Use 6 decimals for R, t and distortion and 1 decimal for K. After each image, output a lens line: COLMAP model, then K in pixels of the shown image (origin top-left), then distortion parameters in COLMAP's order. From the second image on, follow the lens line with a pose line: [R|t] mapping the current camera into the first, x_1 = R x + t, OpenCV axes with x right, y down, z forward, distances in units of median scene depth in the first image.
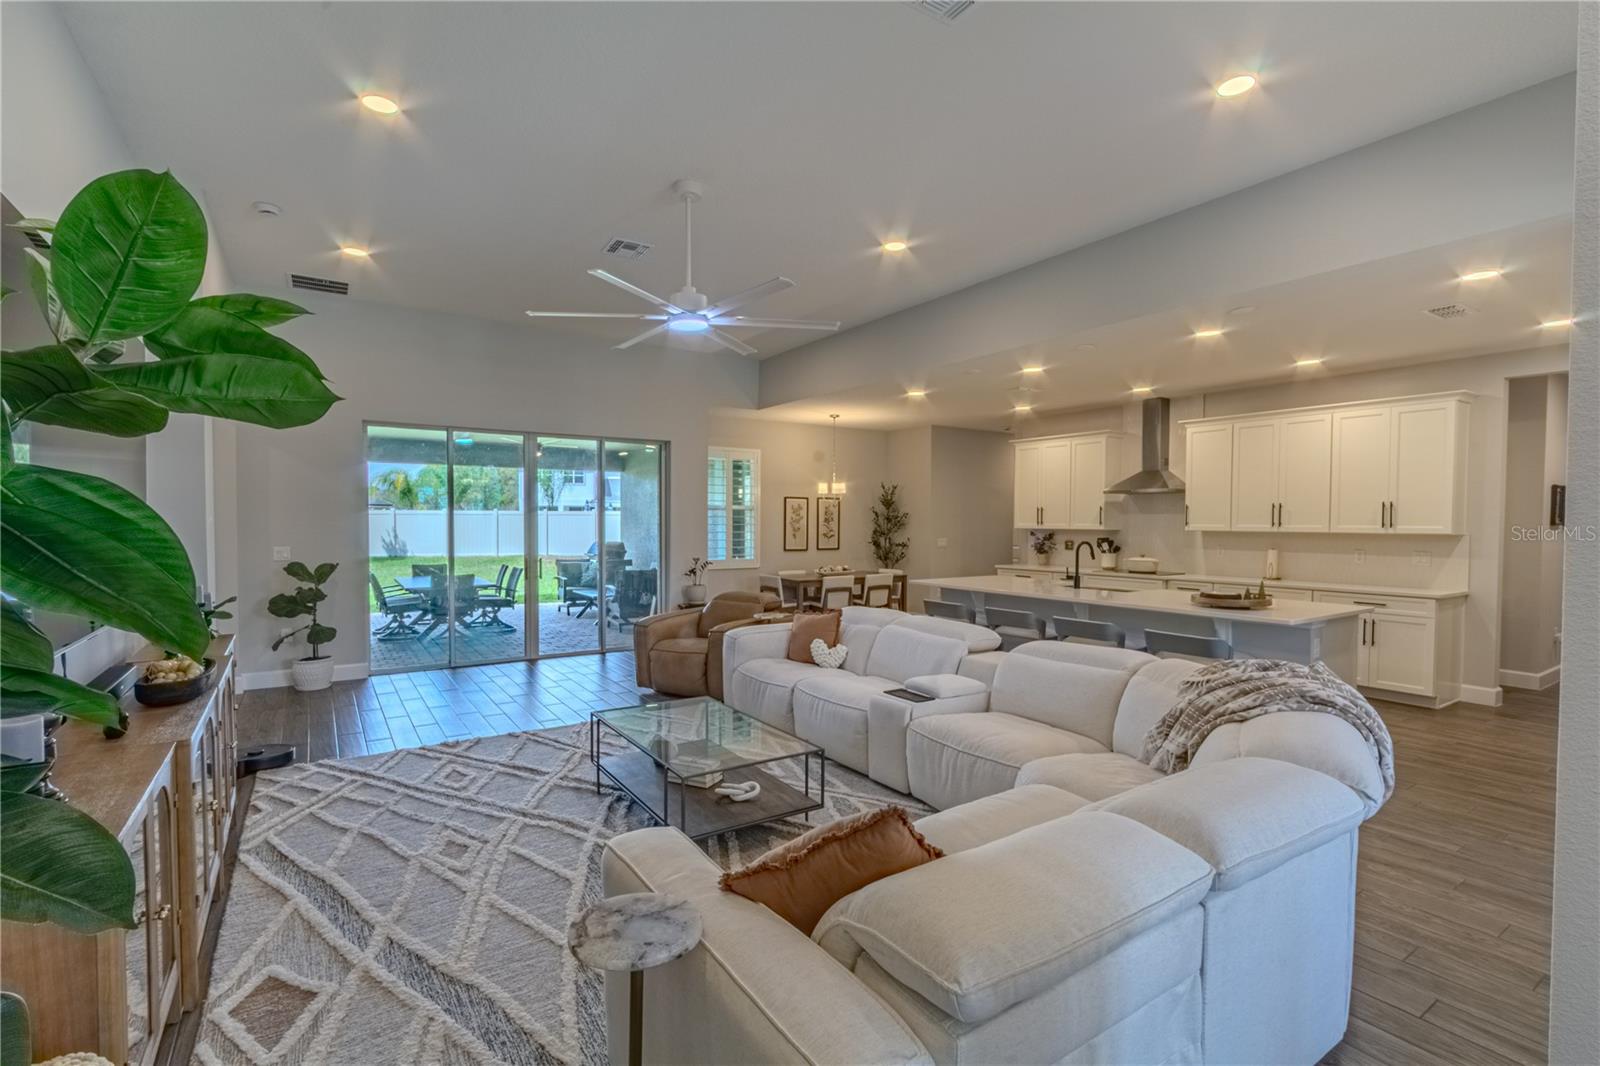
lens RADIAL K [[735.5, 0, 796.0], [0, 735.5, 543.5], [0, 0, 1]] dist [0.002954, -0.001373]
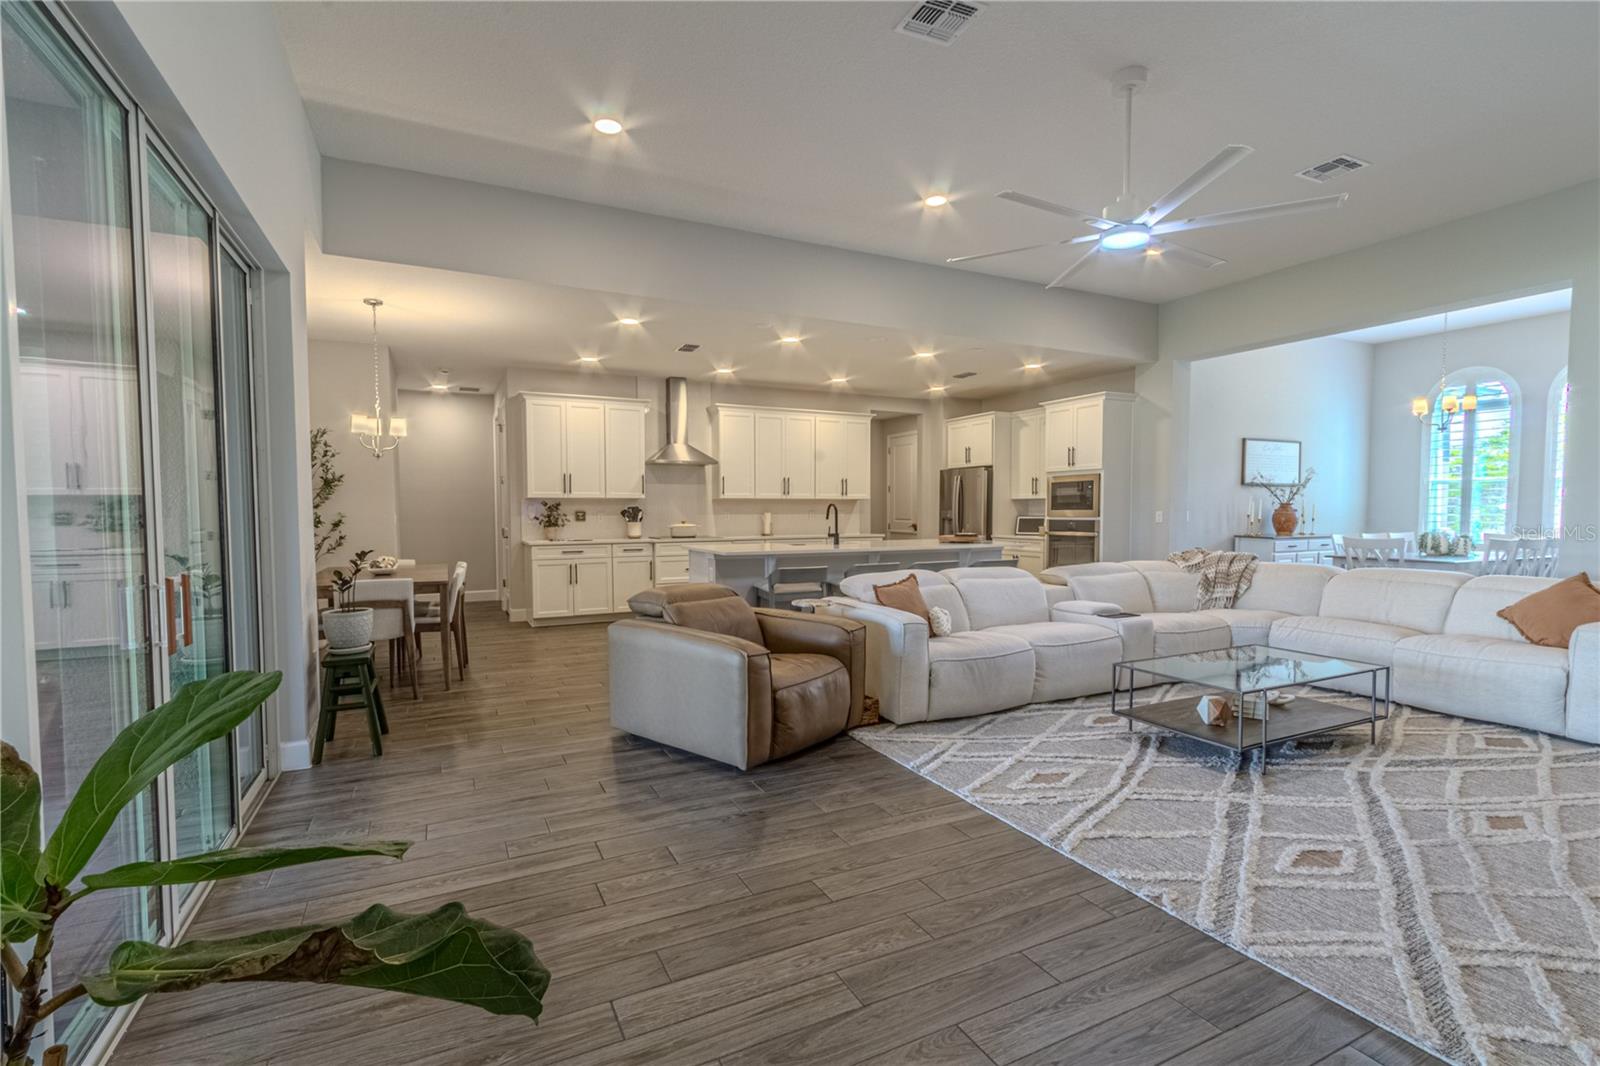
lens RADIAL K [[735.5, 0, 799.2], [0, 735.5, 534.1], [0, 0, 1]] dist [0.002954, -0.001373]
pose [[0.117471, -0.038812, 0.992318, -0.570316], [0.034380, 0.998796, 0.034995, 0.002133], [-0.992481, 0.030005, 0.118663, 0.687634]]
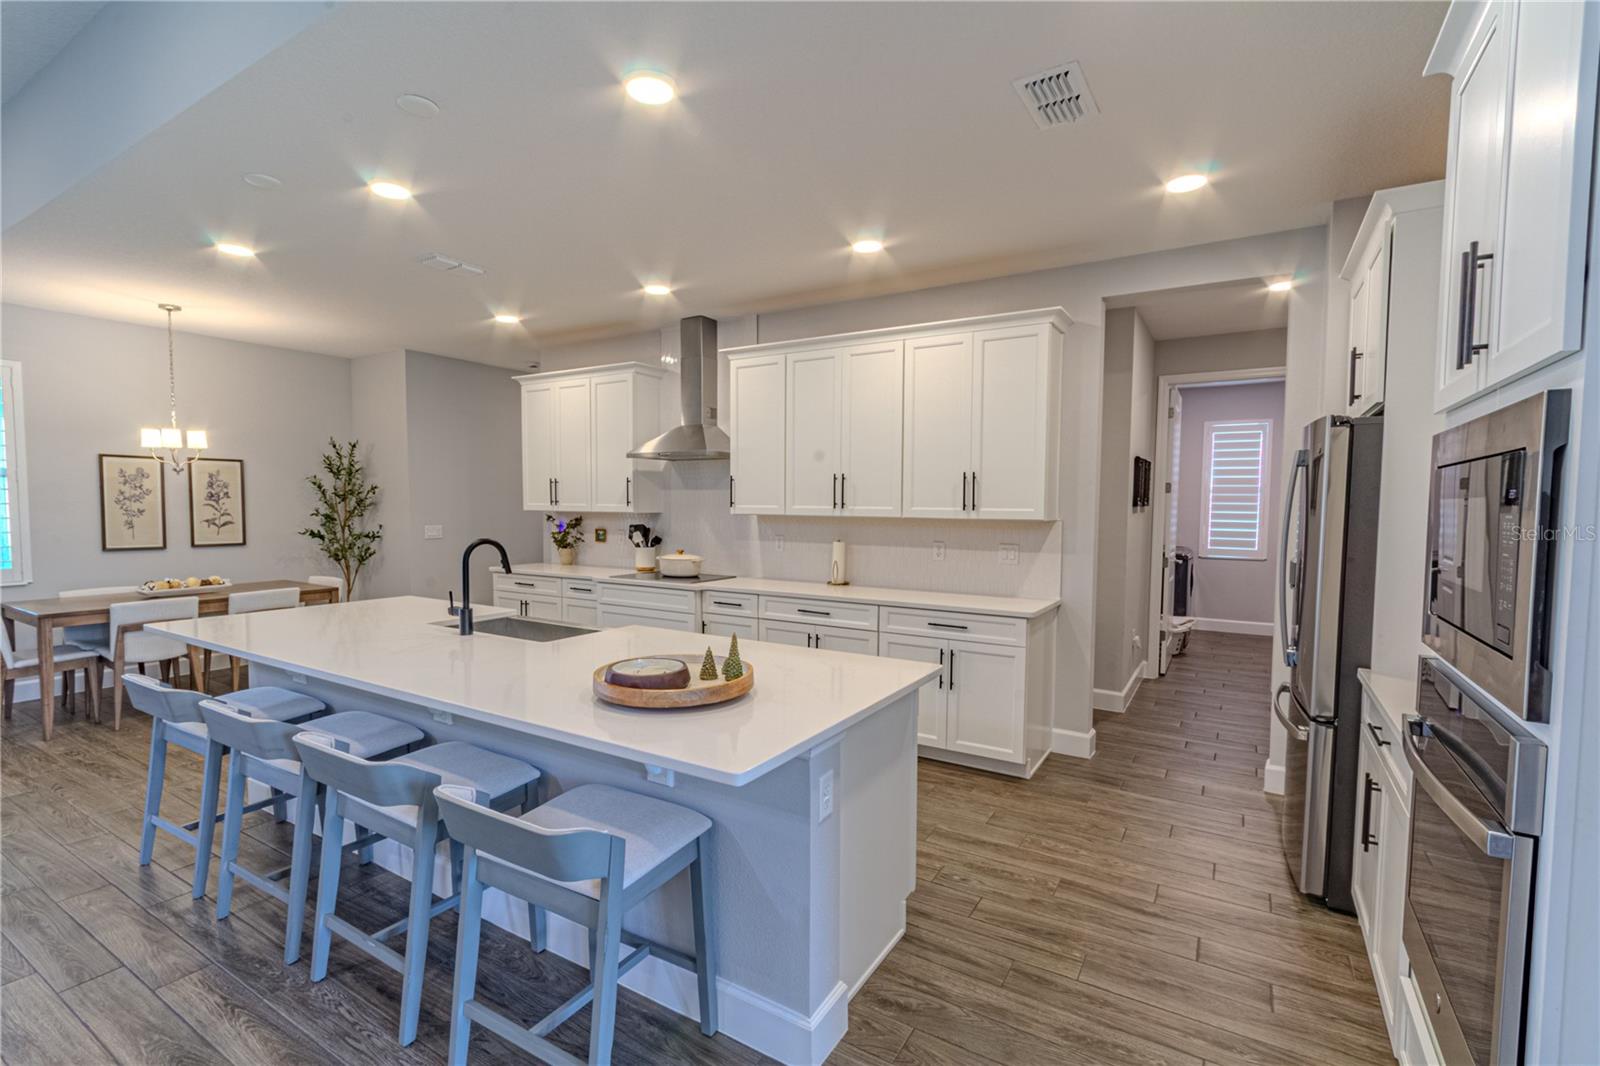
lens RADIAL K [[735.5, 0, 802.7], [0, 735.5, 543.2], [0, 0, 1]] dist [0.002954, -0.001373]
pose [[0.907920, -0.019601, 0.418685, 0.284760], [0.008572, 0.999565, 0.028206, -0.008785], [-0.419056, -0.022020, 0.907693, 0.336835]]
